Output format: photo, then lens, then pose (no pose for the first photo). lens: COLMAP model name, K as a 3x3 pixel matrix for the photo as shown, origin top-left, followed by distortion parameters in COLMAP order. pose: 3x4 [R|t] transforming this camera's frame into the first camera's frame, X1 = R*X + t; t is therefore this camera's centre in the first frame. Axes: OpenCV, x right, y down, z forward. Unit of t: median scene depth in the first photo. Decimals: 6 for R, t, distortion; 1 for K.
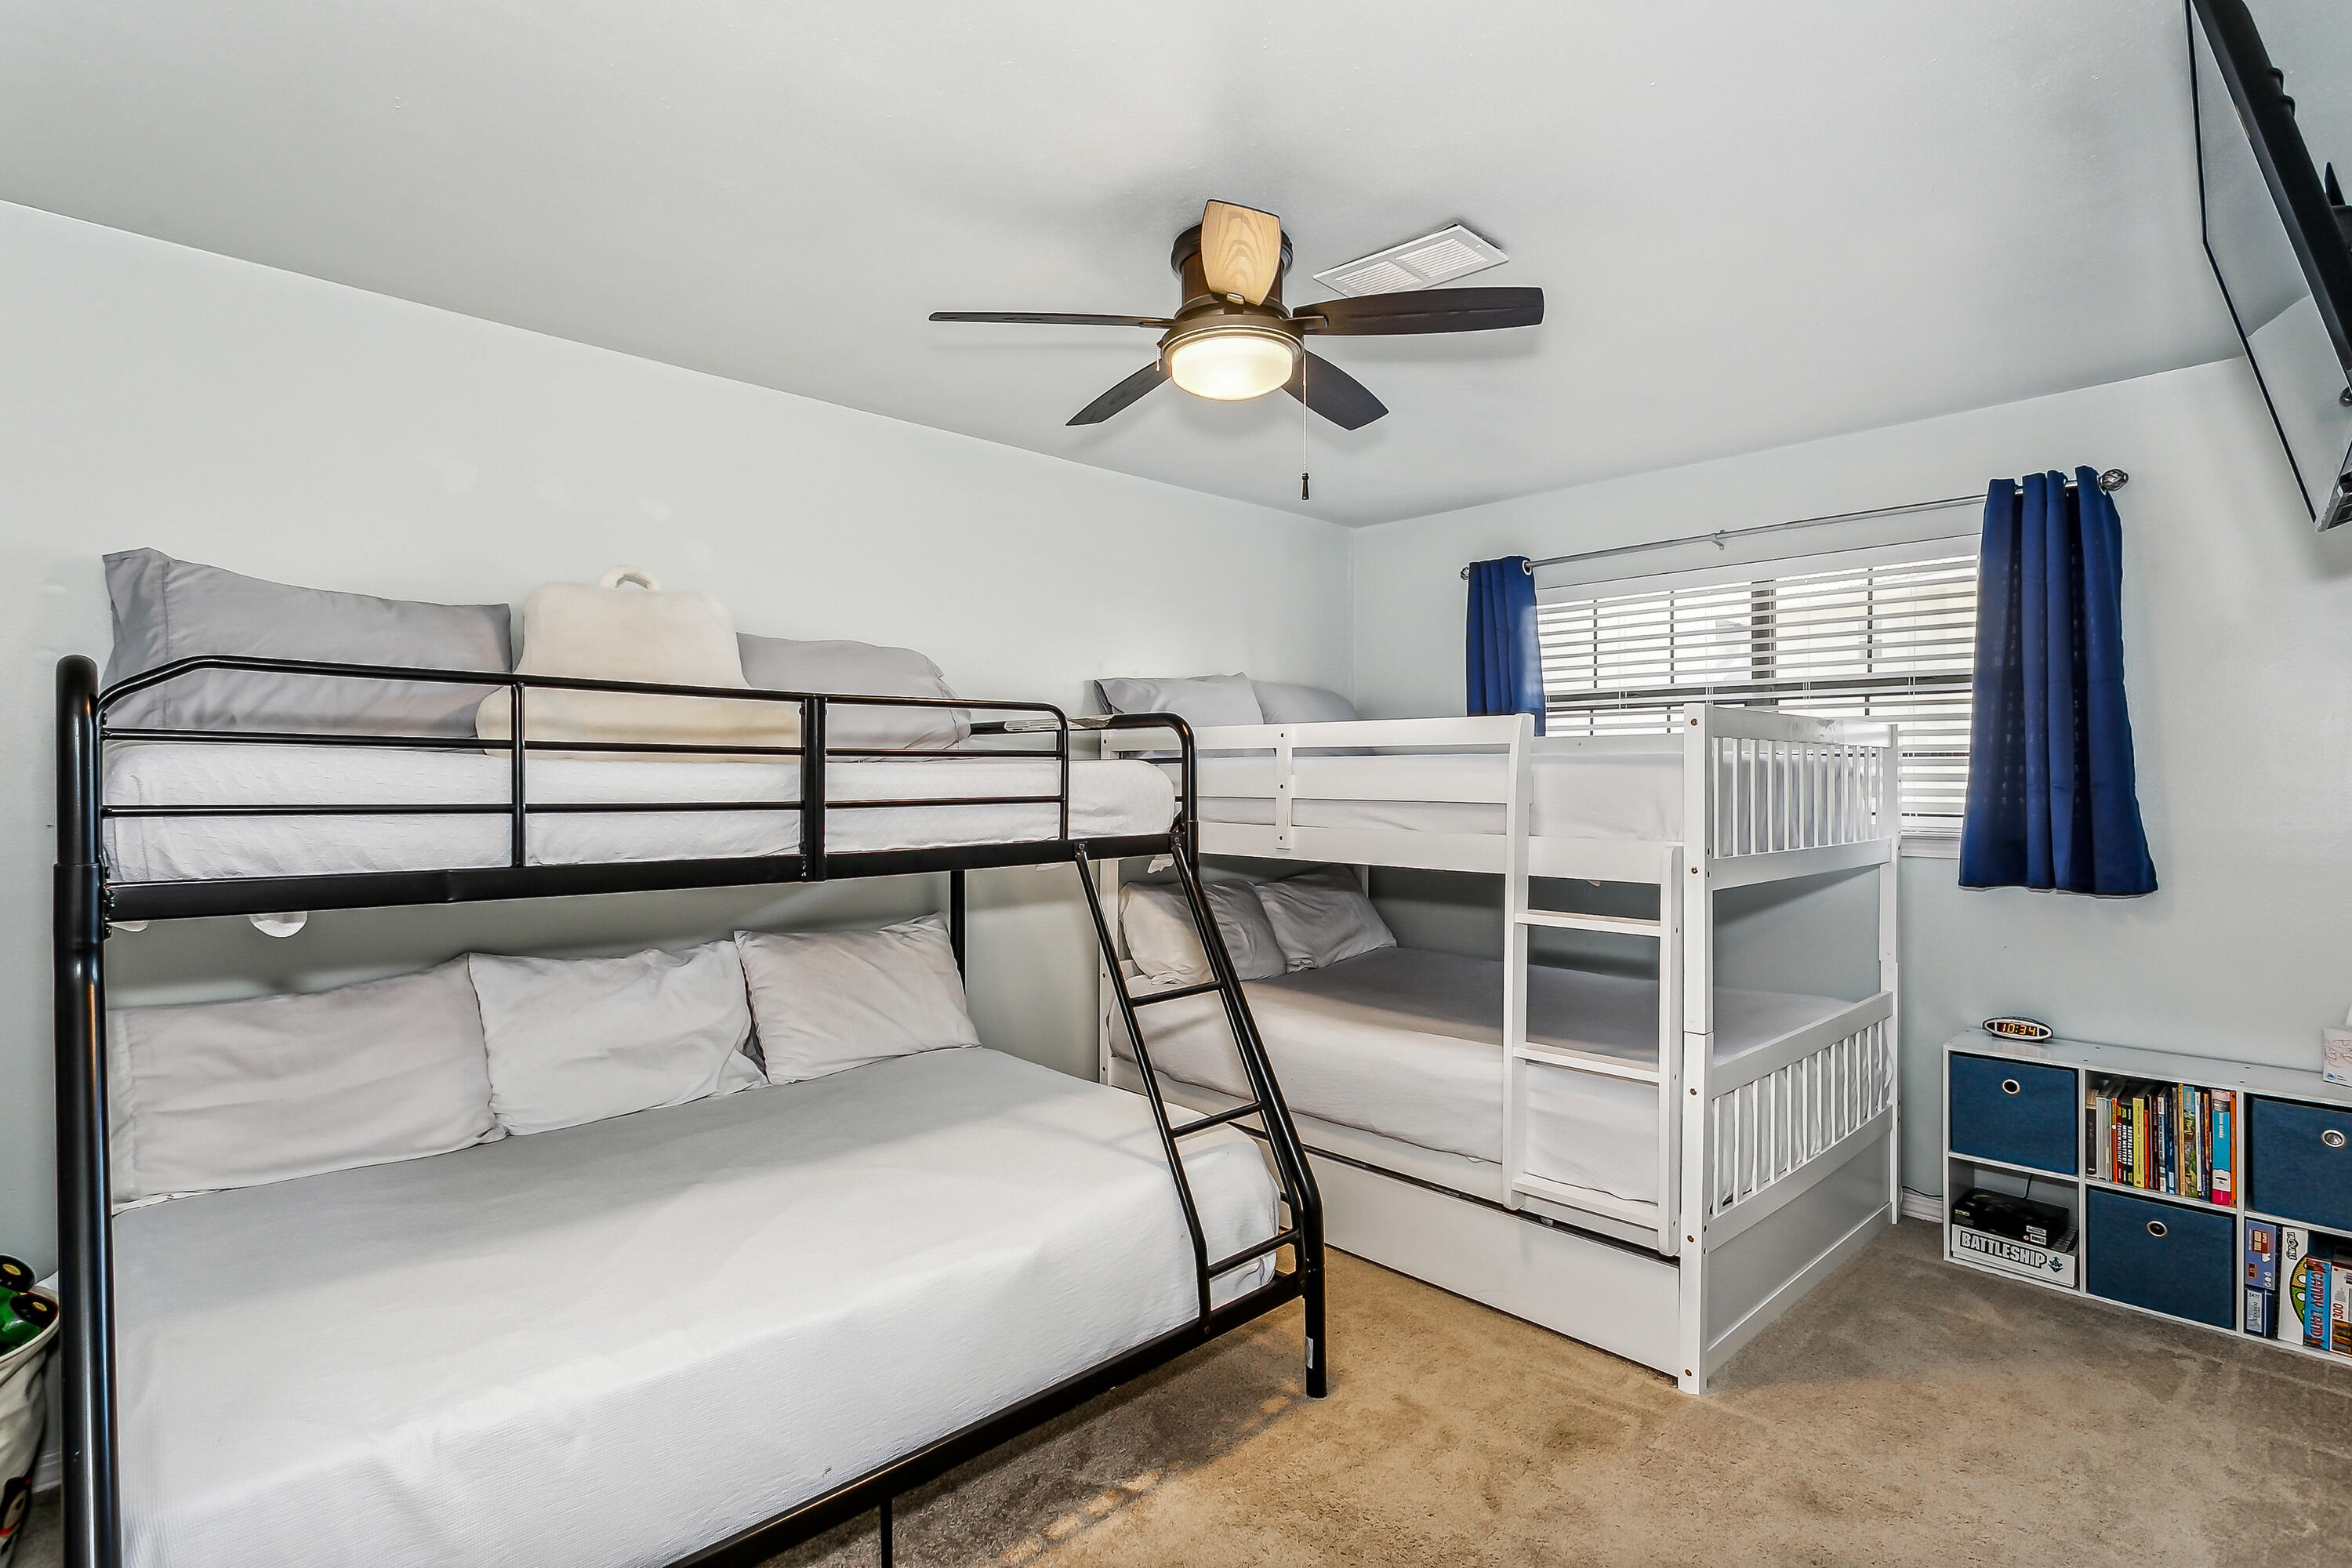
lens RADIAL K [[1121.8, 0, 1184.9], [0, 1121.8, 782.1], [0, 0, 1]] dist [-0.028673, 0.000688]
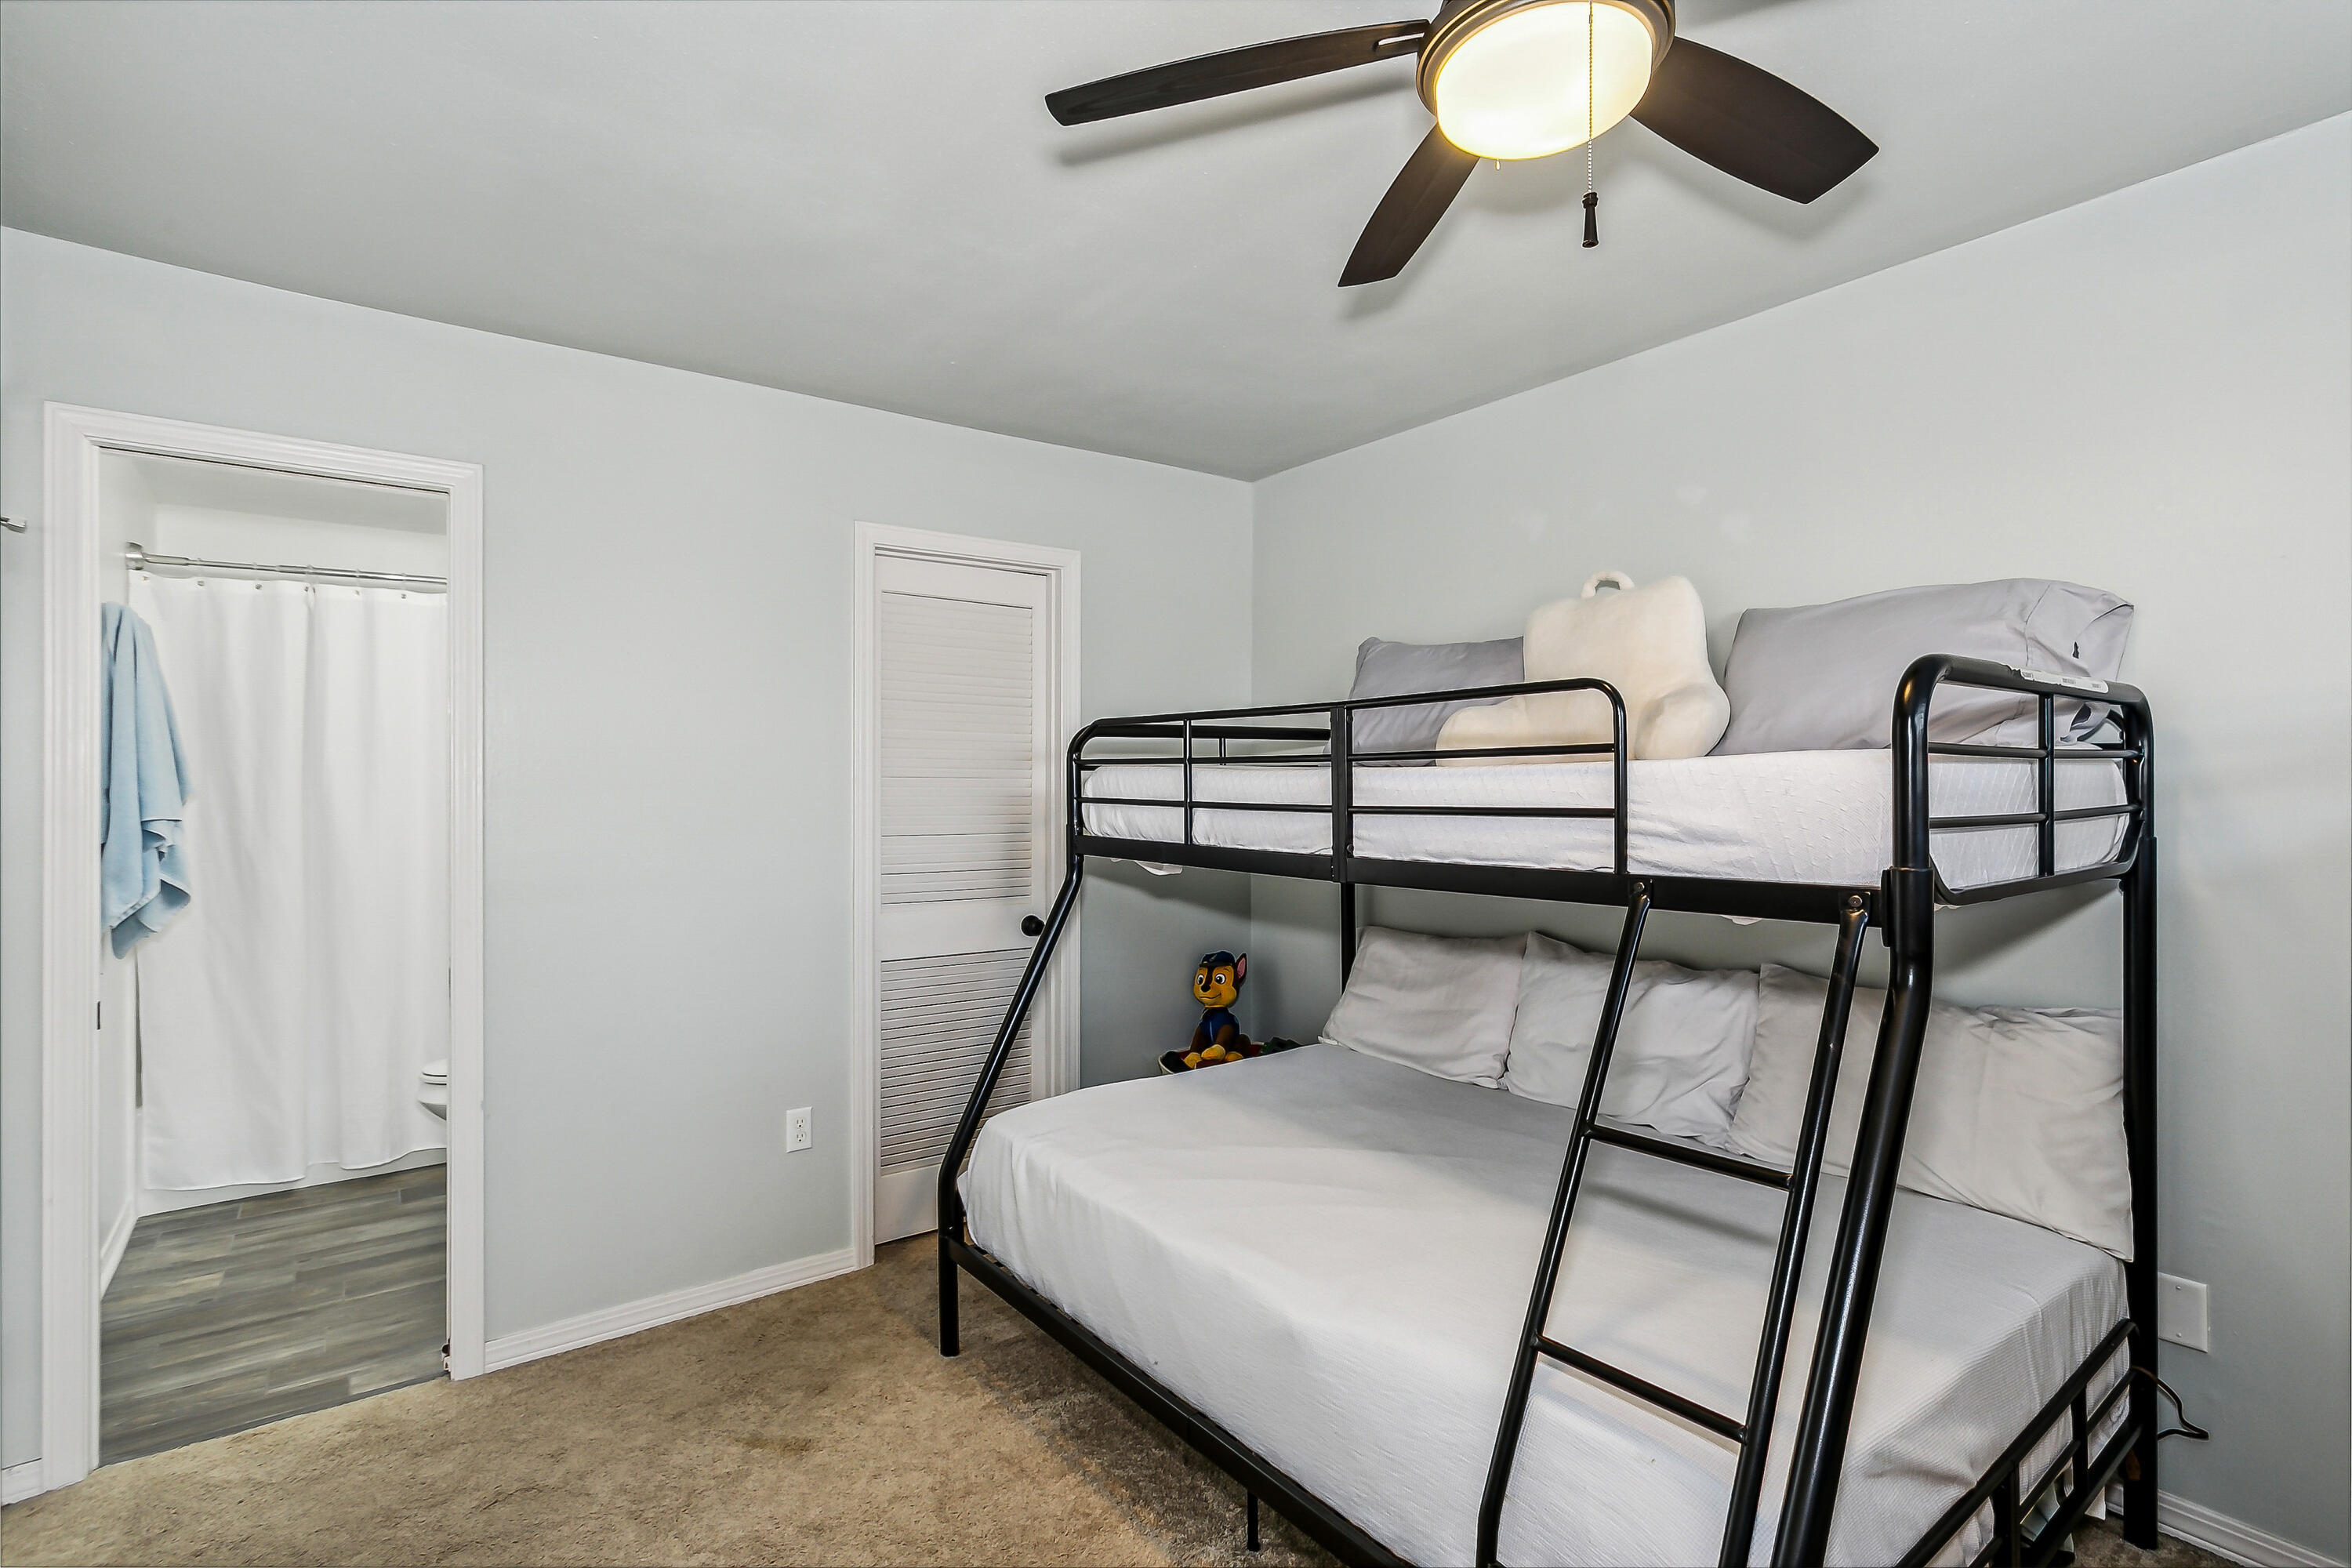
lens RADIAL K [[1121.8, 0, 1184.9], [0, 1121.8, 782.1], [0, 0, 1]] dist [-0.028673, 0.000688]
pose [[-0.124631, 0.000156, -0.992203, 0.690652], [0.000135, 1.000000, 0.000140, -0.004358], [0.992203, -0.000117, -0.124631, 0.943039]]
